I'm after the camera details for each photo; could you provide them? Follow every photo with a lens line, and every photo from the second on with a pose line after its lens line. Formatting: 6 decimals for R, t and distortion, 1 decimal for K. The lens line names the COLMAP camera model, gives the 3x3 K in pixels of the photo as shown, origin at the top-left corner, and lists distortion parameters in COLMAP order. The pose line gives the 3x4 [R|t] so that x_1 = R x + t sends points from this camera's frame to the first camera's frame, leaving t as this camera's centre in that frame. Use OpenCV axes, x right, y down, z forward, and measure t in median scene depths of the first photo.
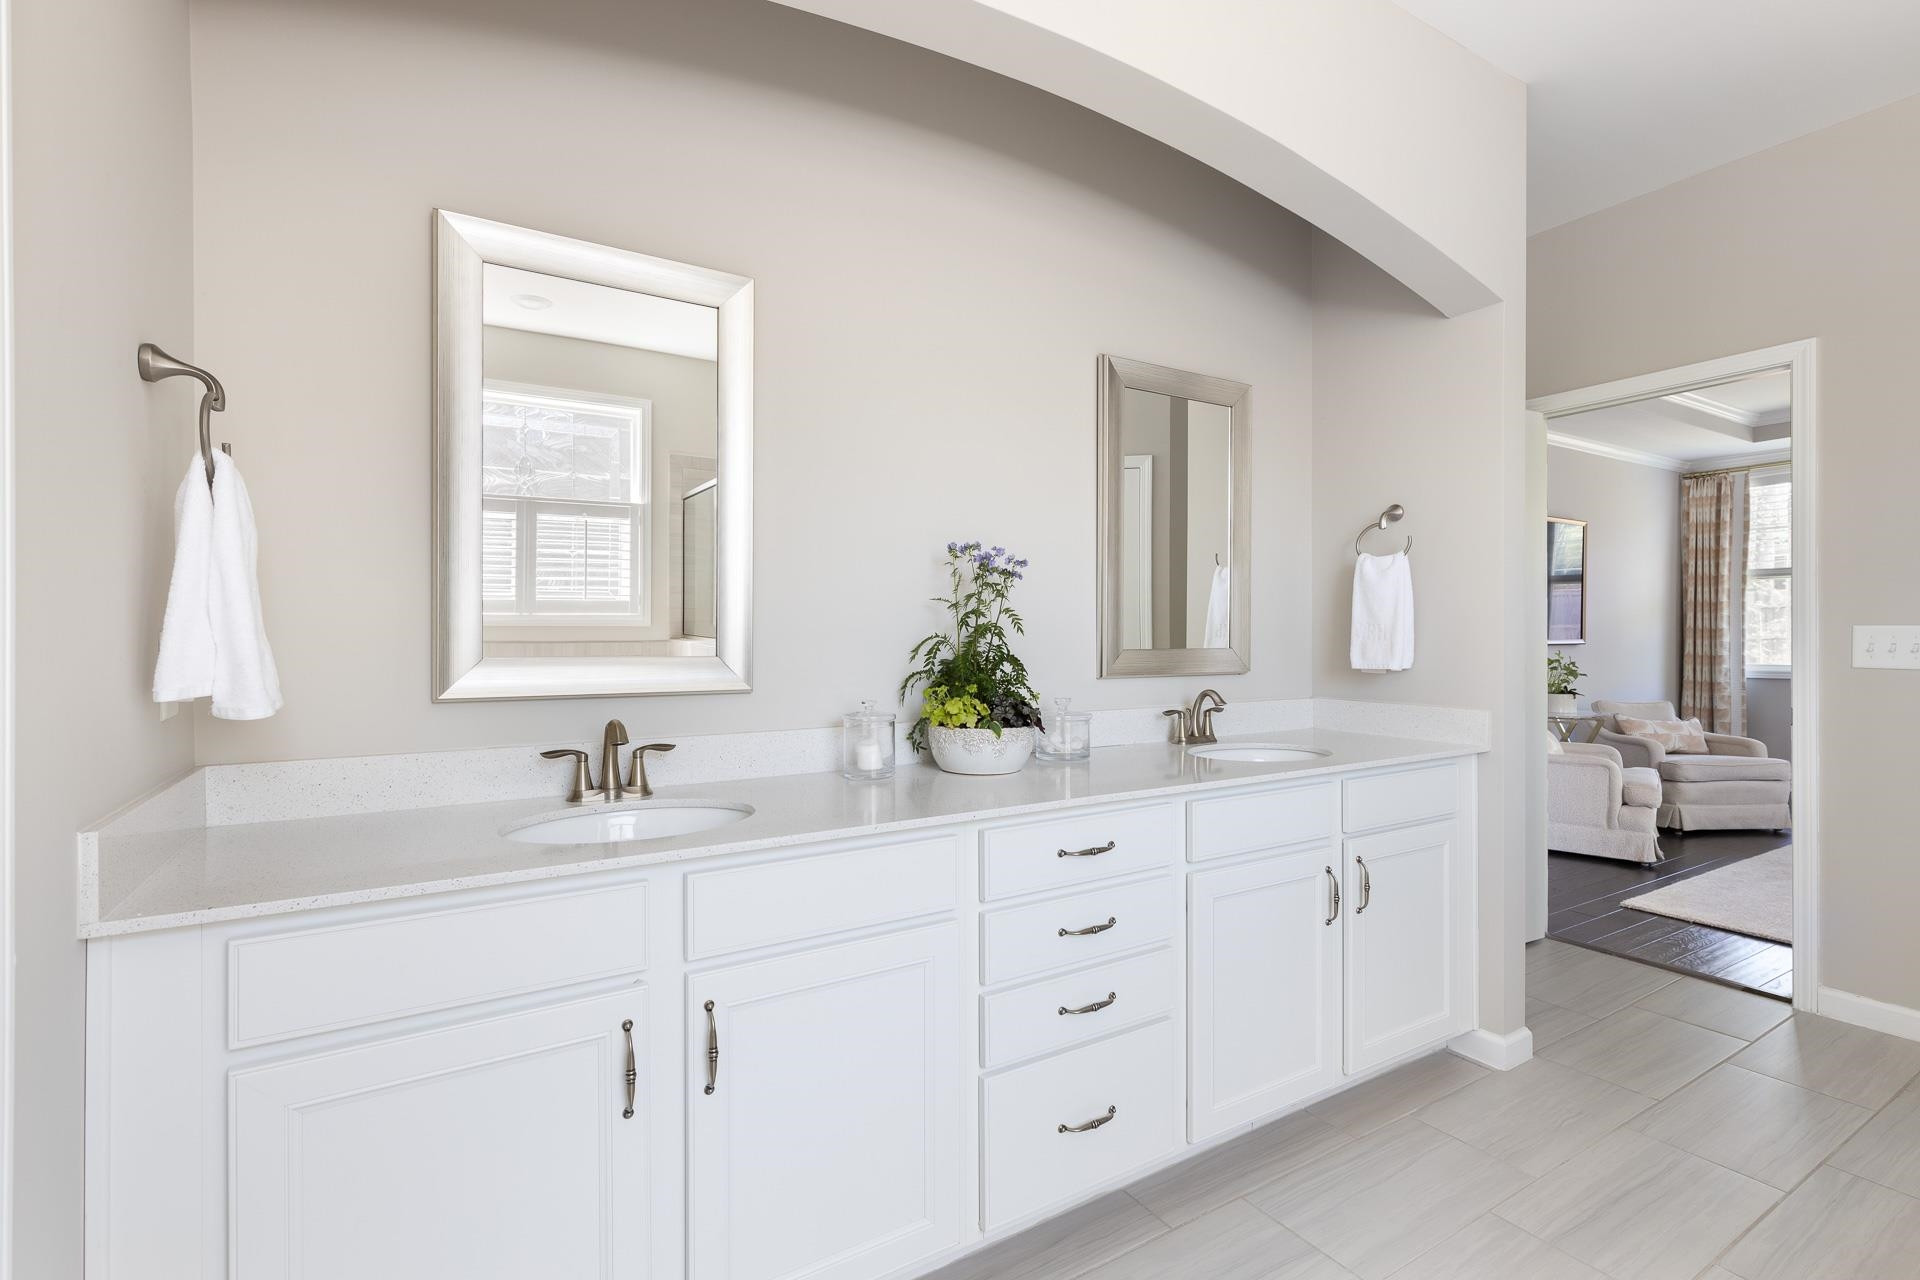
lens RADIAL K [[904.1, 0, 958.7], [0, 904.1, 638.8], [0, 0, 1]] dist [0.004863, -0.001358]
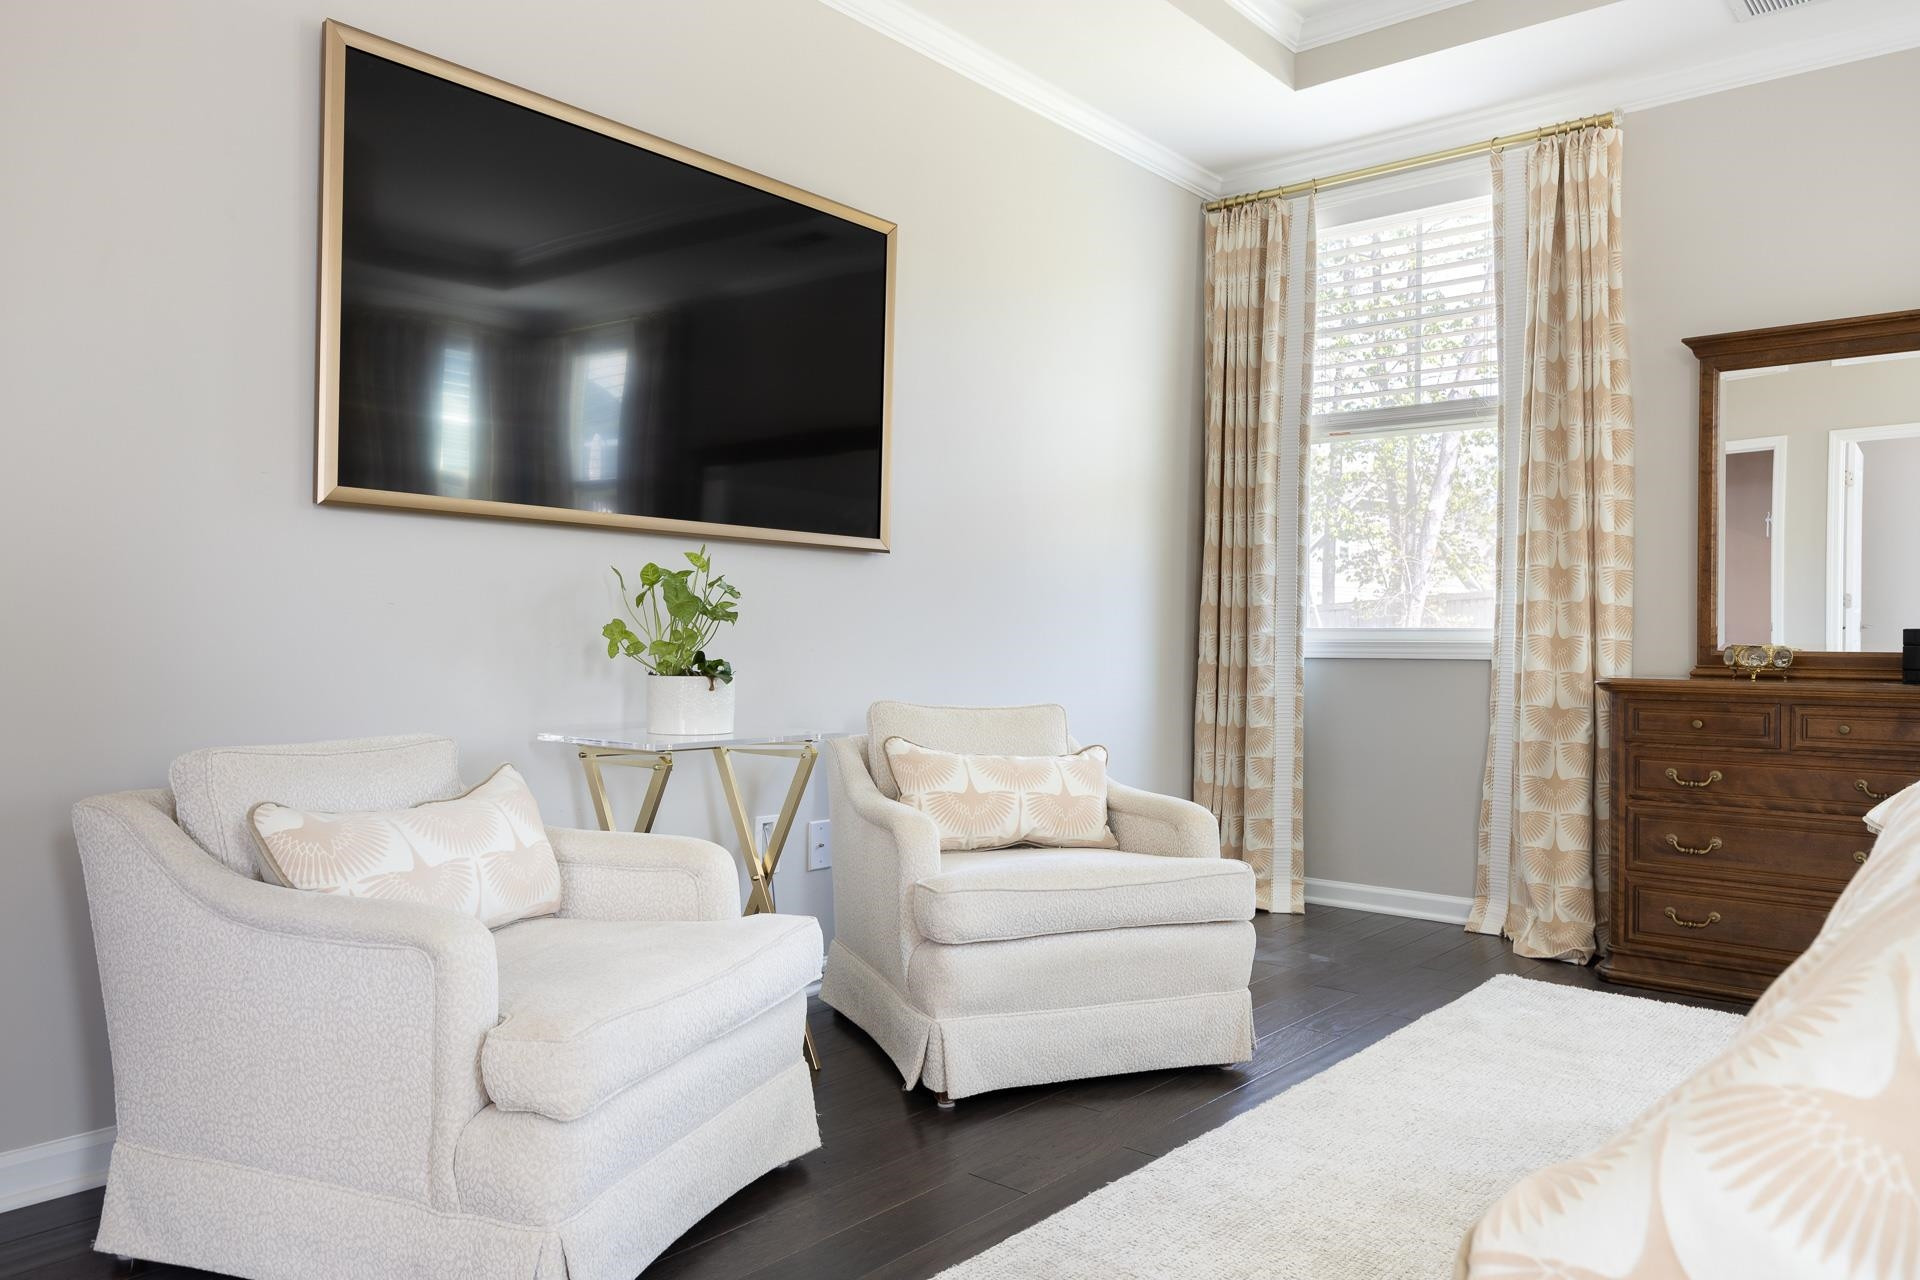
lens RADIAL K [[1402.5, 0, 964.2], [0, 1402.5, 632.7], [0, 0, 1]] dist [-0.008217, -0.001186]
pose [[0.945455, 0.020745, 0.325091, 0.484396], [-0.020376, 0.999782, -0.004540, 0.037405], [-0.325114, -0.002332, 0.945672, 0.401505]]
